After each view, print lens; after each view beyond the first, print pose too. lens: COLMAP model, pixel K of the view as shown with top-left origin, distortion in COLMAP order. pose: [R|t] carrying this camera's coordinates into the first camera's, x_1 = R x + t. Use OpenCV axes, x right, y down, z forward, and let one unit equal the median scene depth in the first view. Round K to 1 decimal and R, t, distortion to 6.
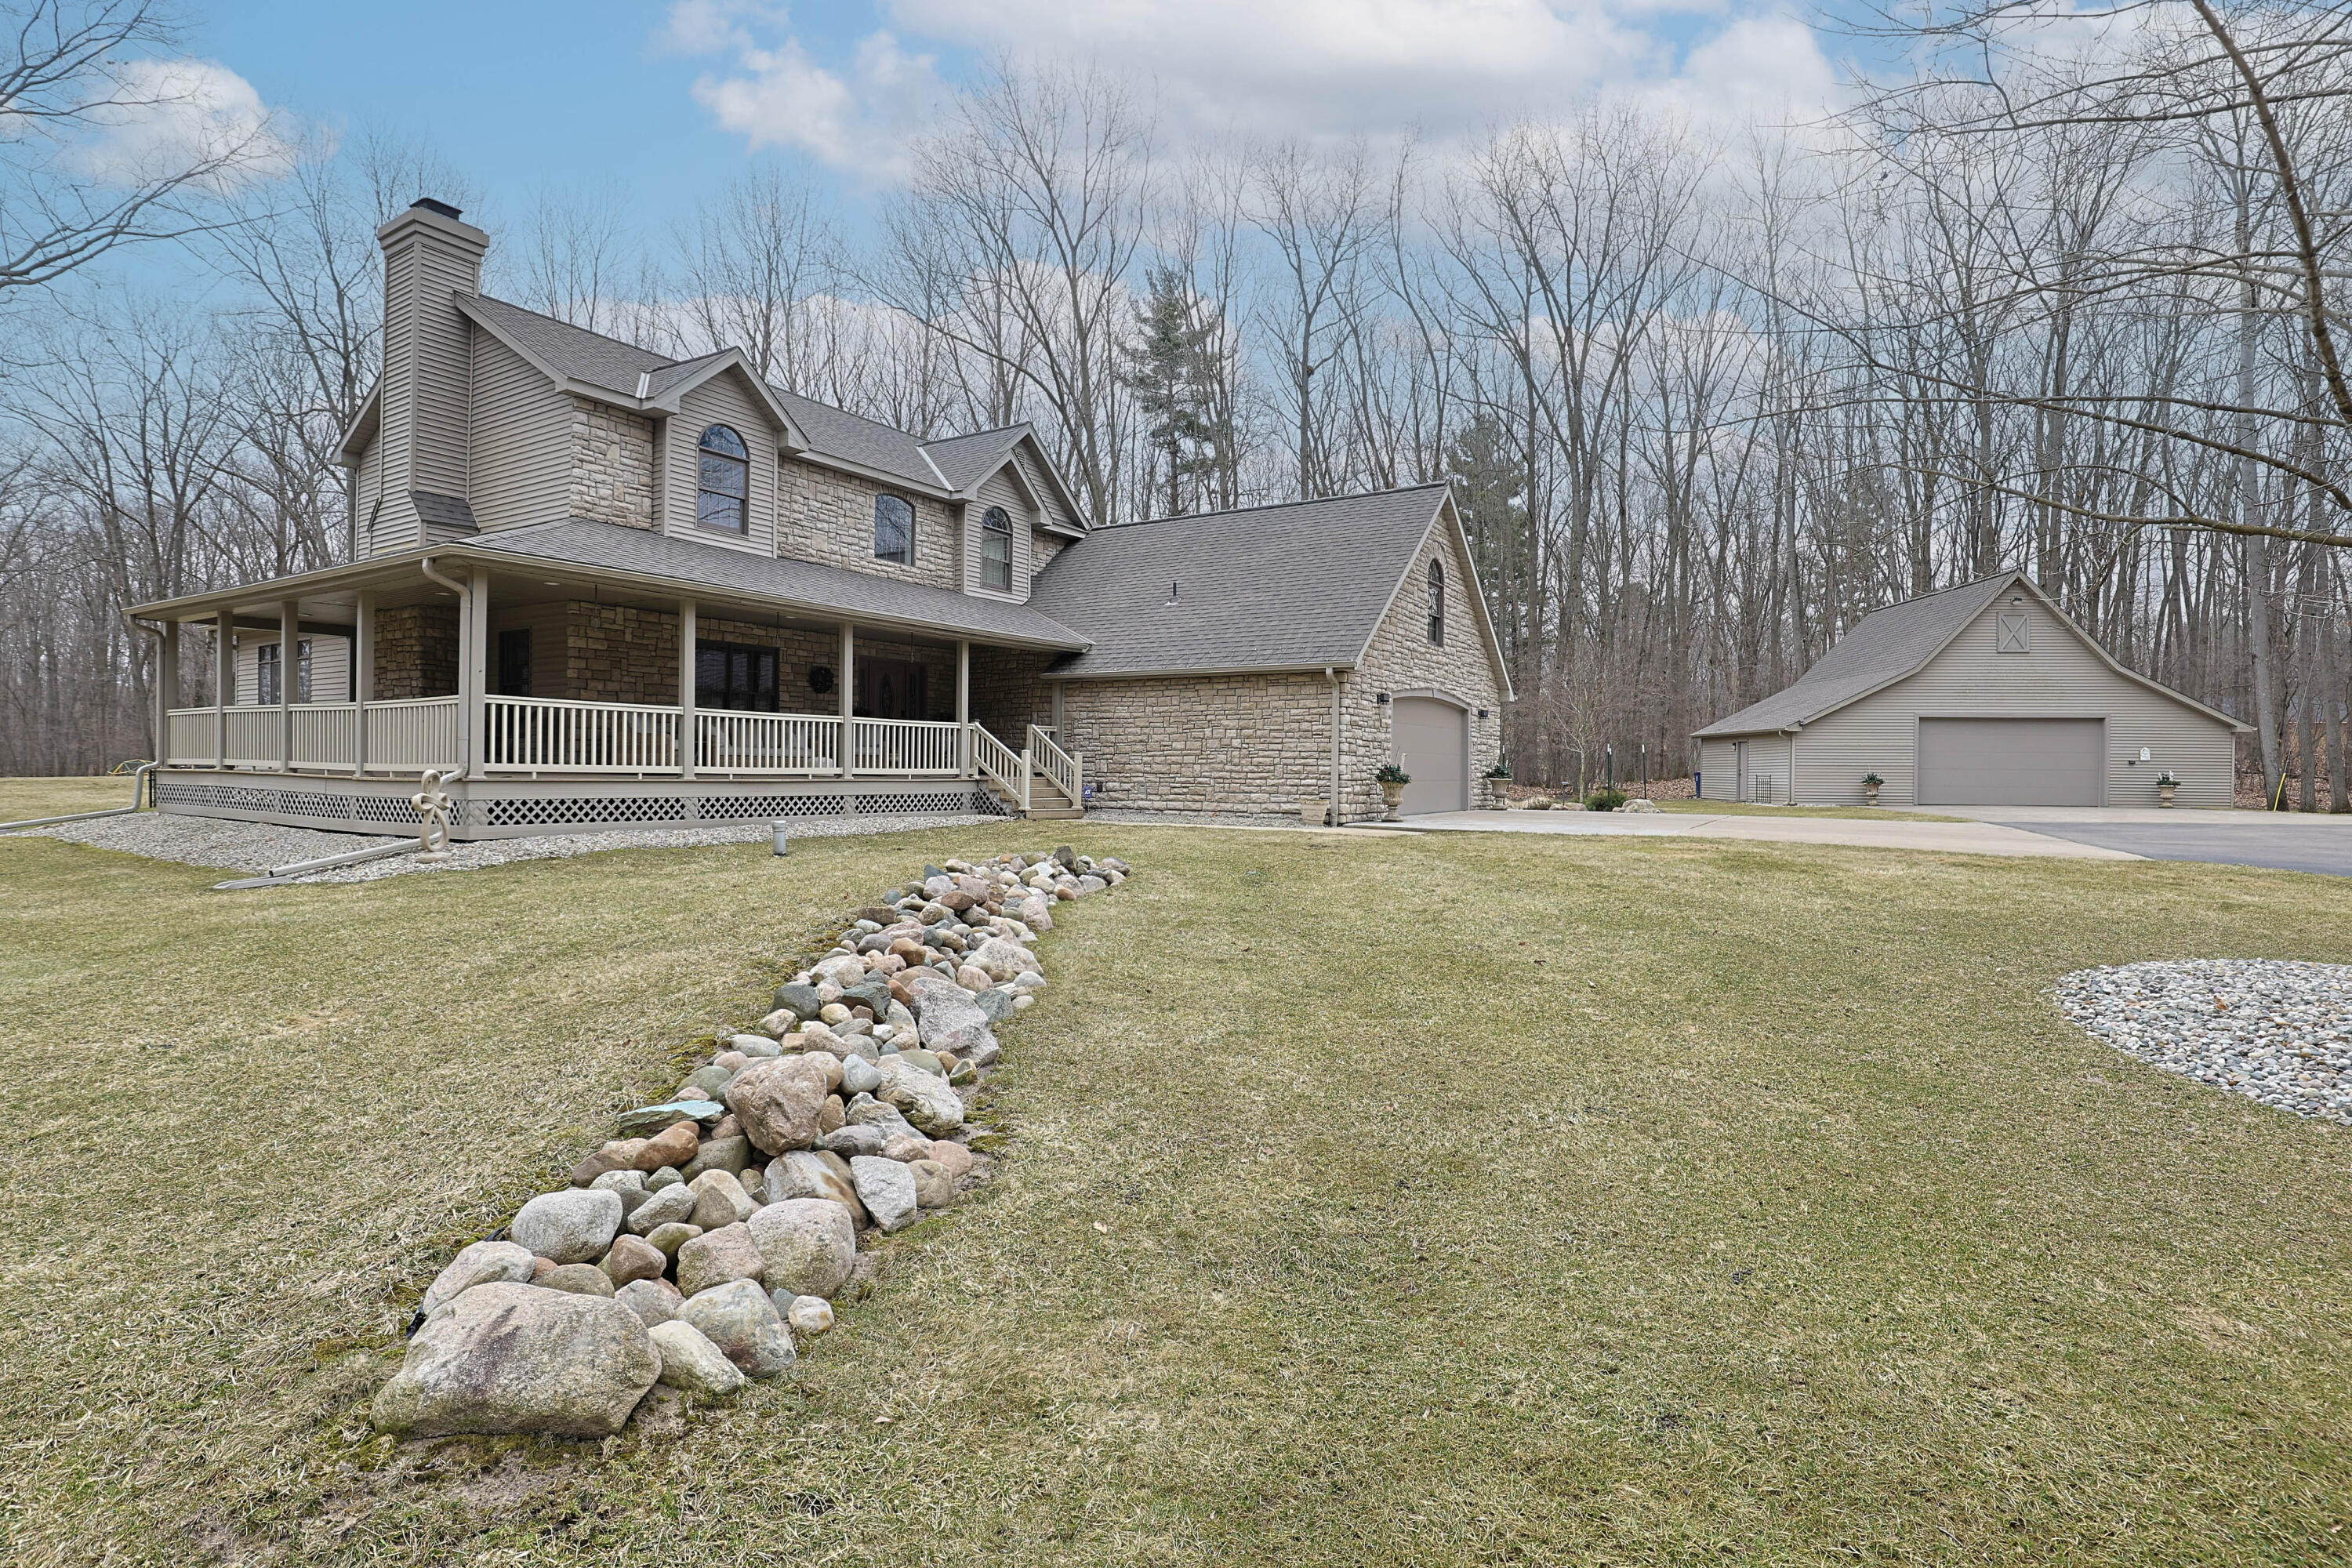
lens RADIAL K [[1081.5, 0, 1176.0], [0, 1081.5, 784.0], [0, 0, 1]] dist [-0.000782, -0.000549]
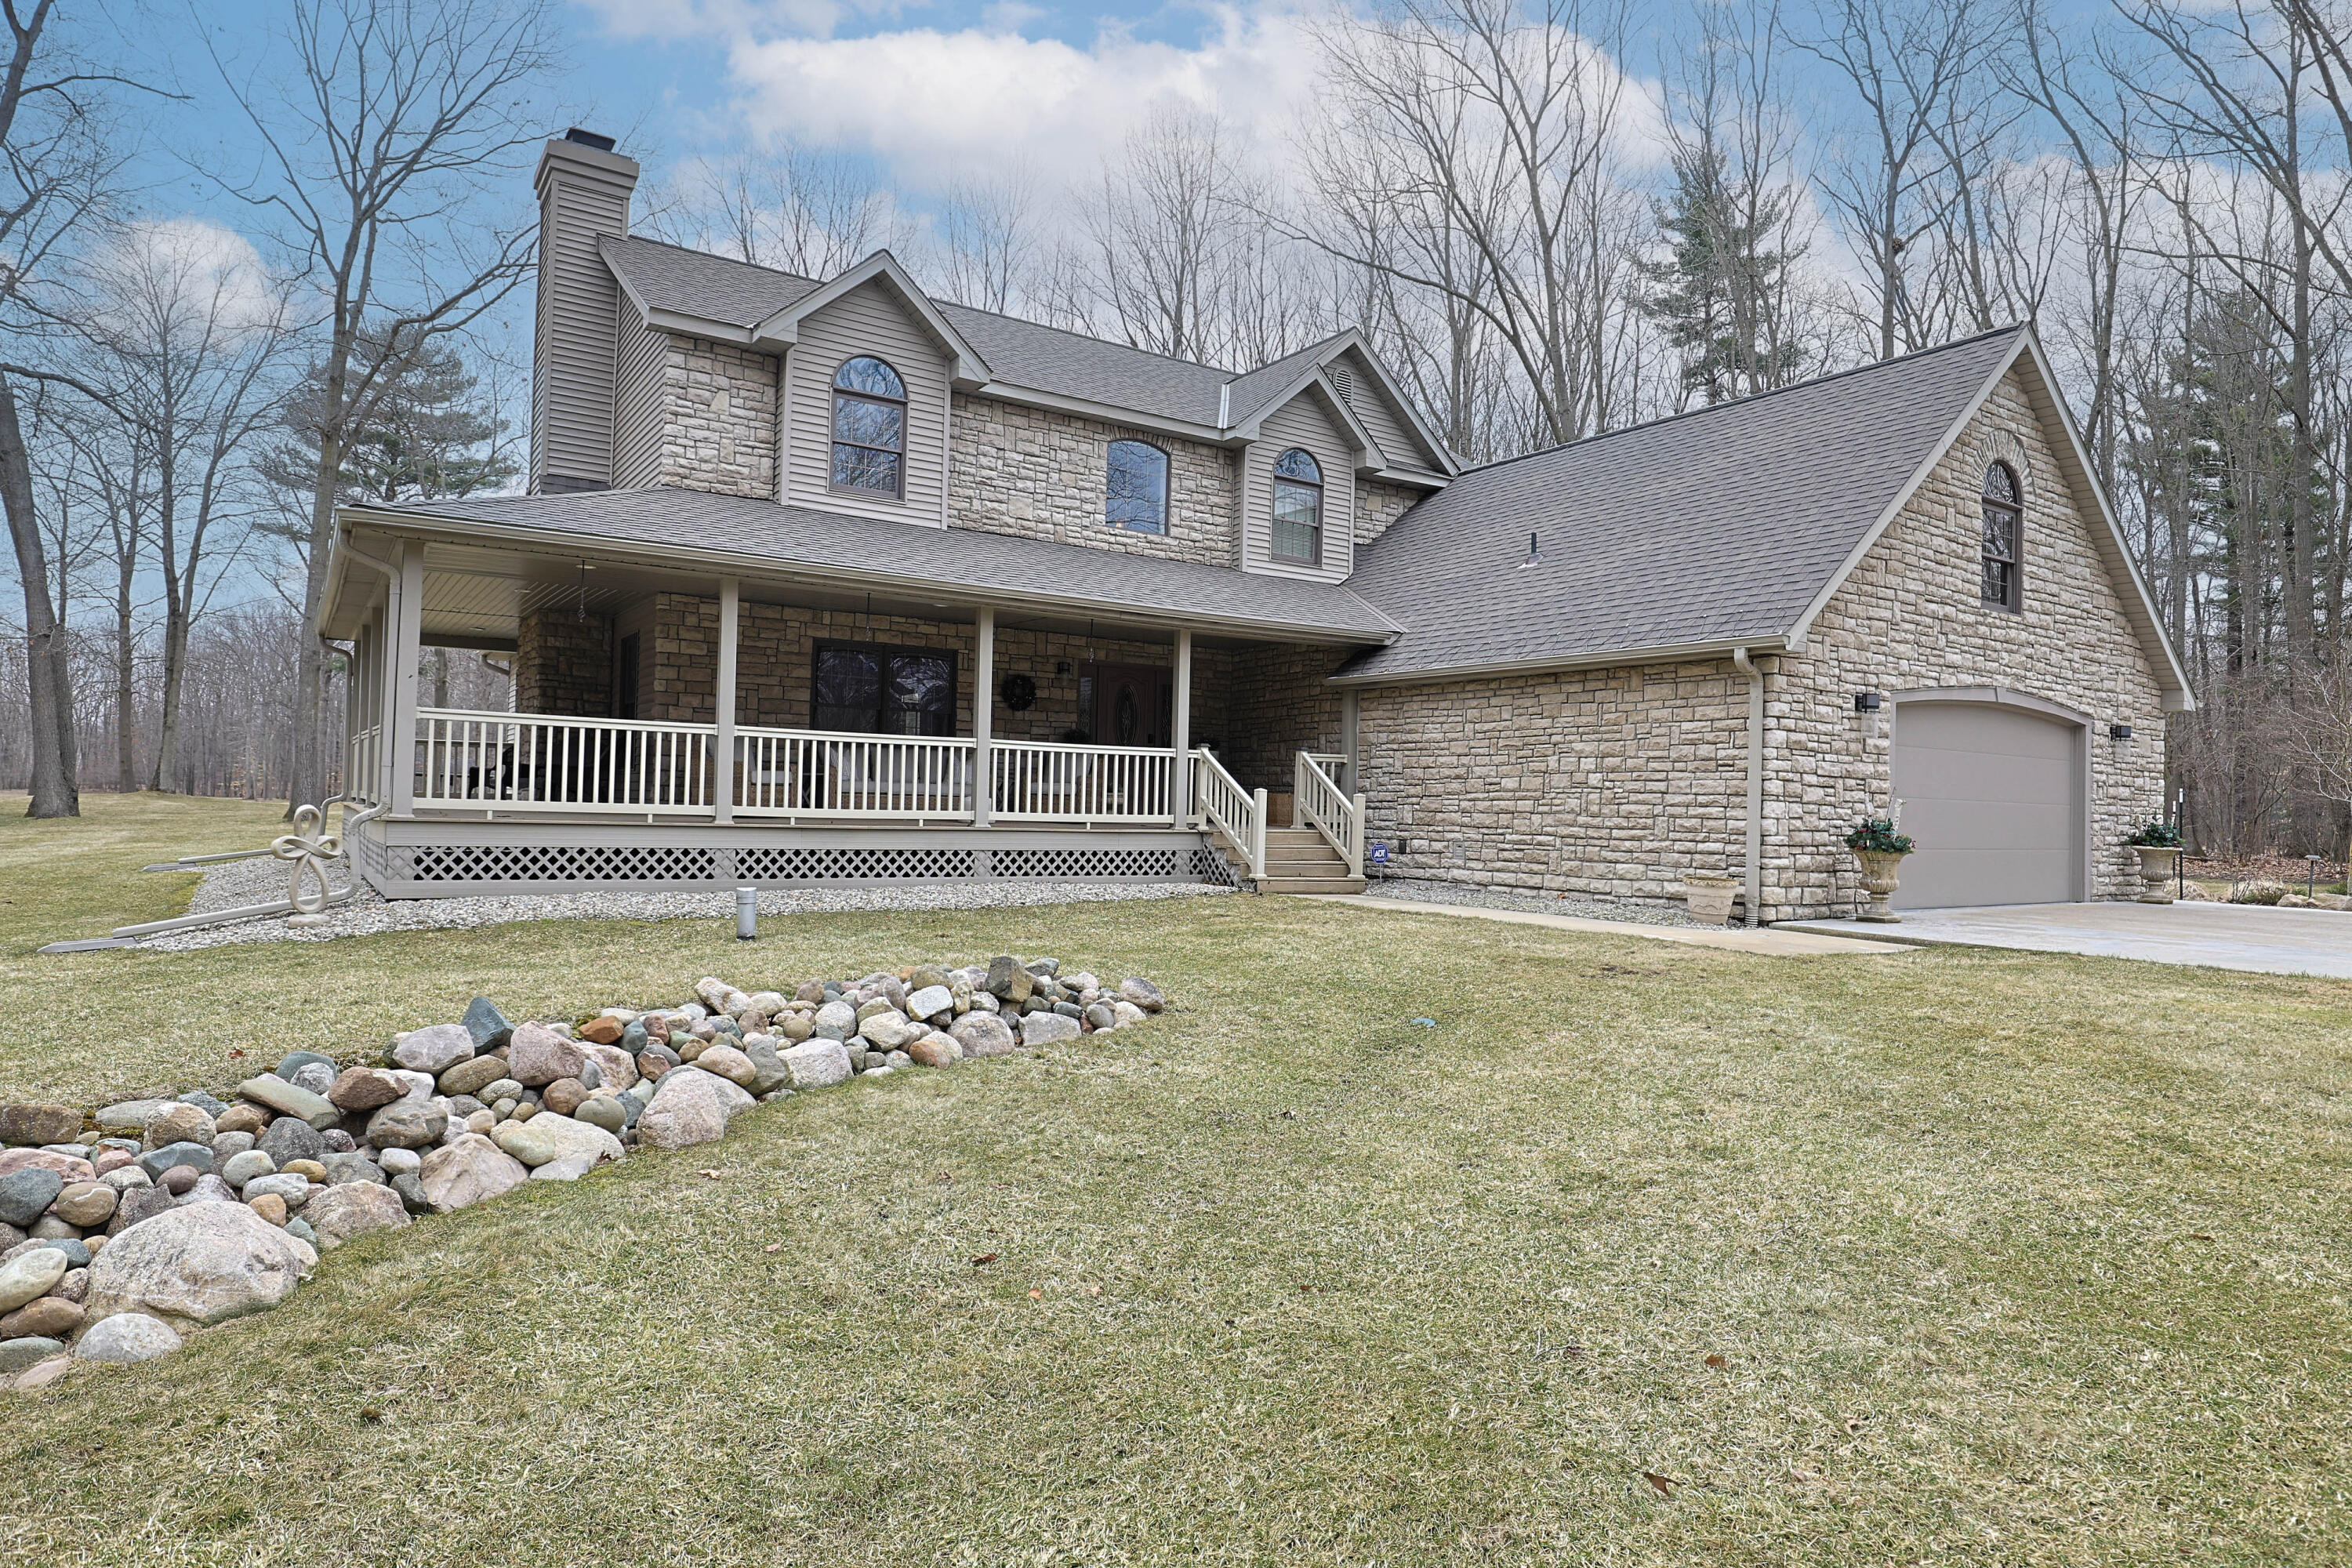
lens RADIAL K [[1356.7, 0, 1176.0], [0, 1356.7, 784.0], [0, 0, 1]] dist [-0.005251, 0.003410]
pose [[0.923642, 0.002461, -0.383250, 0.122982], [-0.018632, 0.999085, -0.038489, -0.001274], [0.382804, 0.042691, 0.922843, 0.192887]]
